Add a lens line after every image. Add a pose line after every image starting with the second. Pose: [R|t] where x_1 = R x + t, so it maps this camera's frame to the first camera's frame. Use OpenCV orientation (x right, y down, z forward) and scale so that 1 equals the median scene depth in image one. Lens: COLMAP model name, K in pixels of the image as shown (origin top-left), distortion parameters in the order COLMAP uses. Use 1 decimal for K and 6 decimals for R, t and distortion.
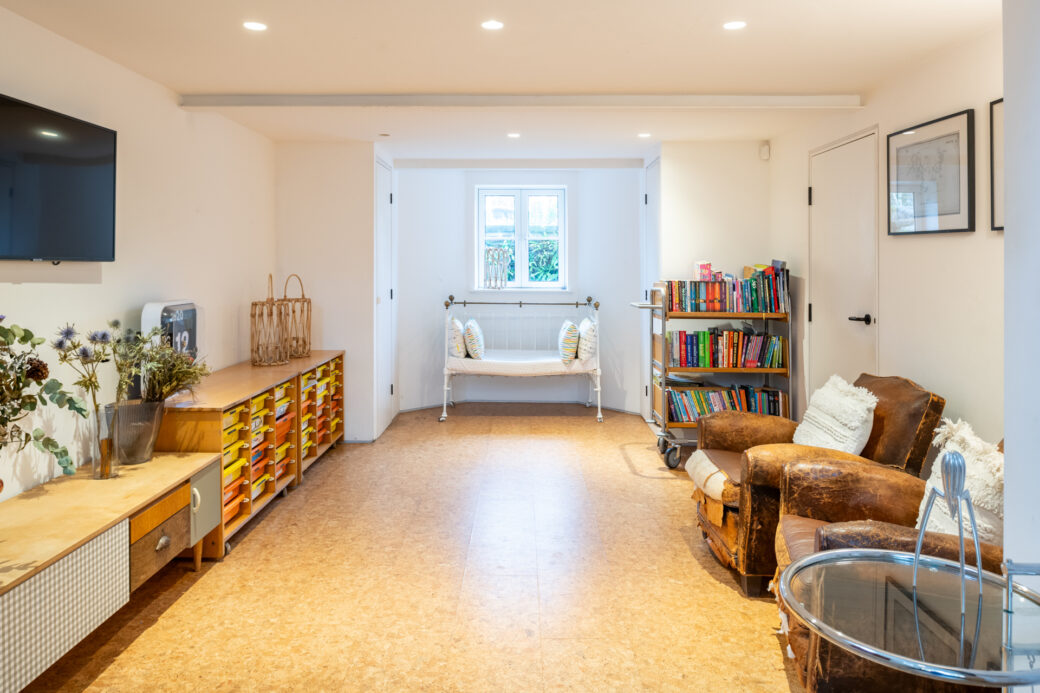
lens RADIAL K [[724.9, 0, 492.7], [0, 724.9, 271.4], [0, 0, 1]] dist [-0.023010, 0.008274]
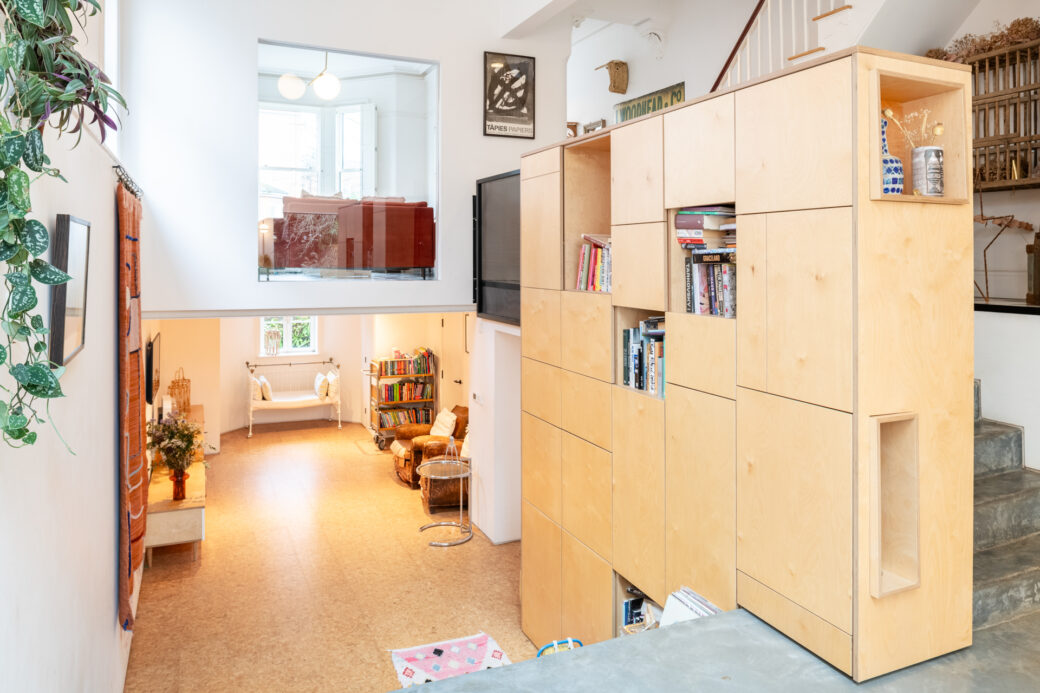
lens RADIAL K [[724.9, 0, 525.1], [0, 724.9, 266.5], [0, 0, 1]] dist [-0.023010, 0.008274]
pose [[0.892069, 0.004225, 0.451880, -0.331620], [-0.006766, 0.999969, 0.004009, -0.271879], [-0.451849, -0.006634, 0.892070, -1.061133]]
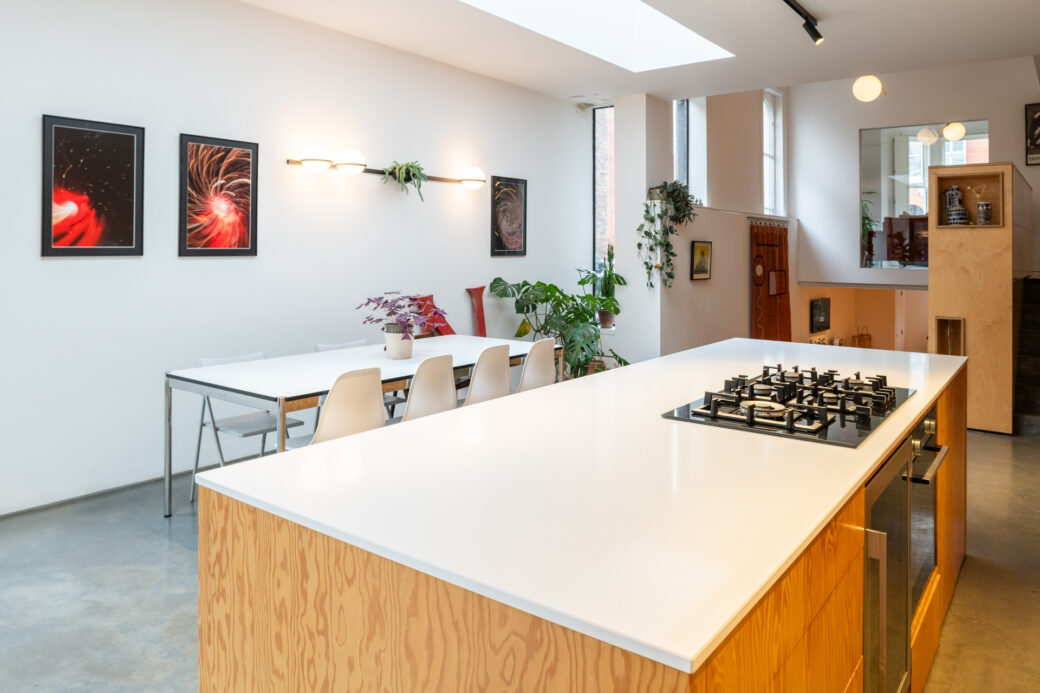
lens RADIAL K [[724.9, 0, 511.2], [0, 724.9, 250.1], [0, 0, 1]] dist [-0.023010, 0.008274]
pose [[0.821581, 0.010474, -0.569996, 0.224220], [-0.016536, 0.999848, -0.005462, -0.261341], [0.569852, 0.013913, 0.821630, -2.165868]]
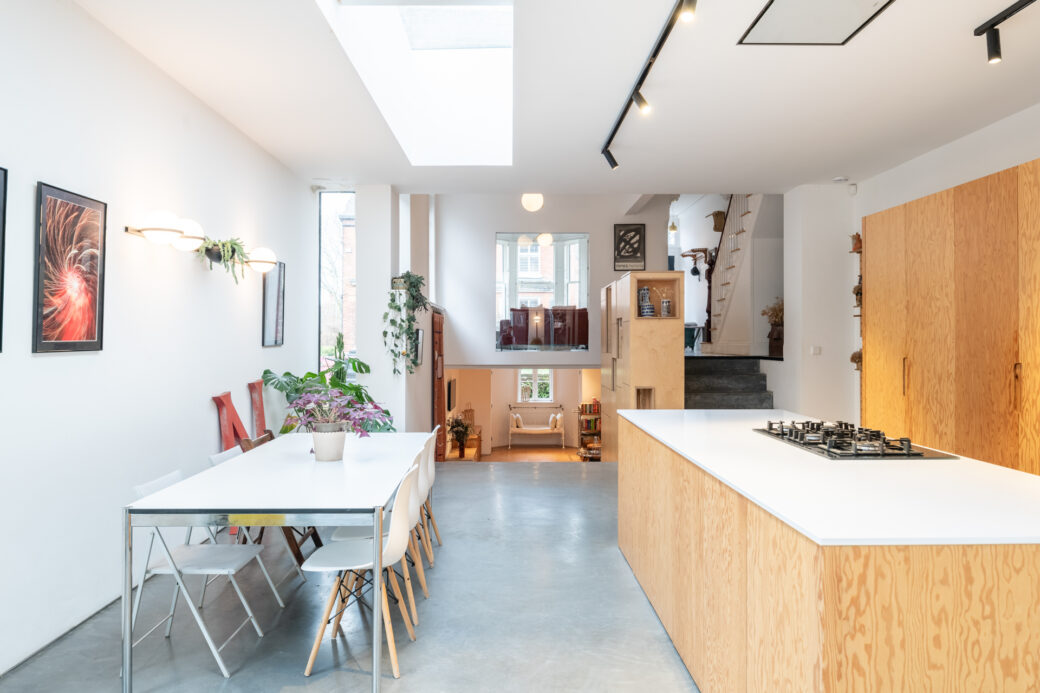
lens RADIAL K [[724.9, 0, 526.9], [0, 724.9, 338.5], [0, 0, 1]] dist [-0.023010, 0.008274]
pose [[0.997862, 0.001975, 0.065329, -0.233607], [-0.001378, 0.999957, -0.009180, -0.259076], [-0.065345, 0.009070, 0.997822, -2.334019]]
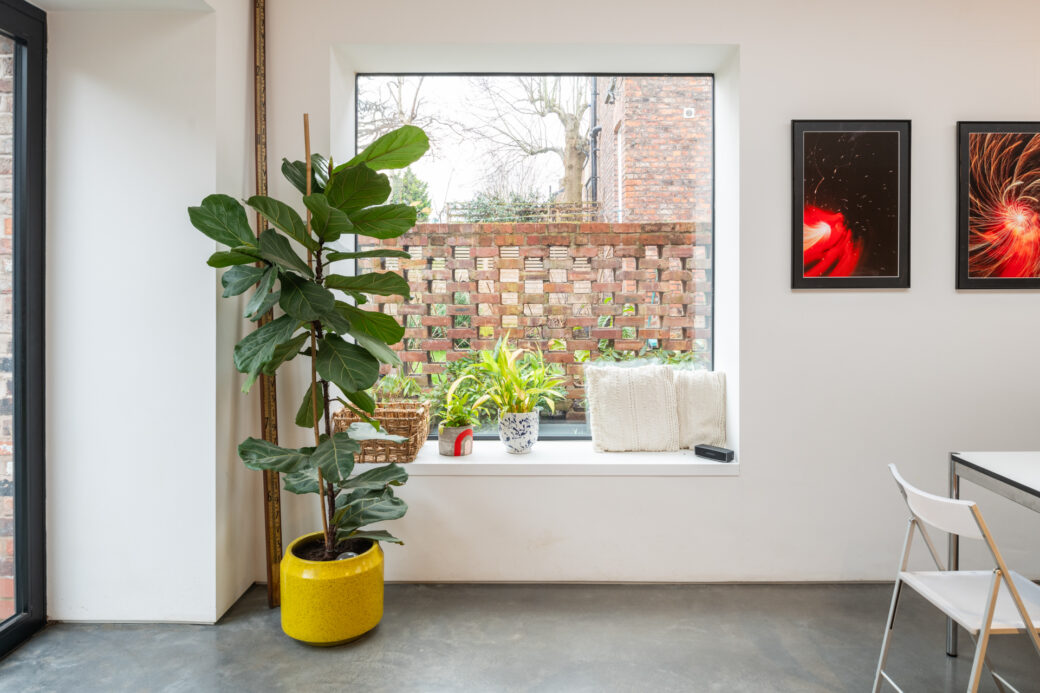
lens RADIAL K [[724.9, 0, 547.3], [0, 724.9, 280.9], [0, 0, 1]] dist [-0.023010, 0.008274]
pose [[0.065383, 0.004085, -0.997852, 0.006383], [-0.009311, 0.999951, 0.003483, -0.257694], [0.997817, 0.009063, 0.065418, -2.082195]]
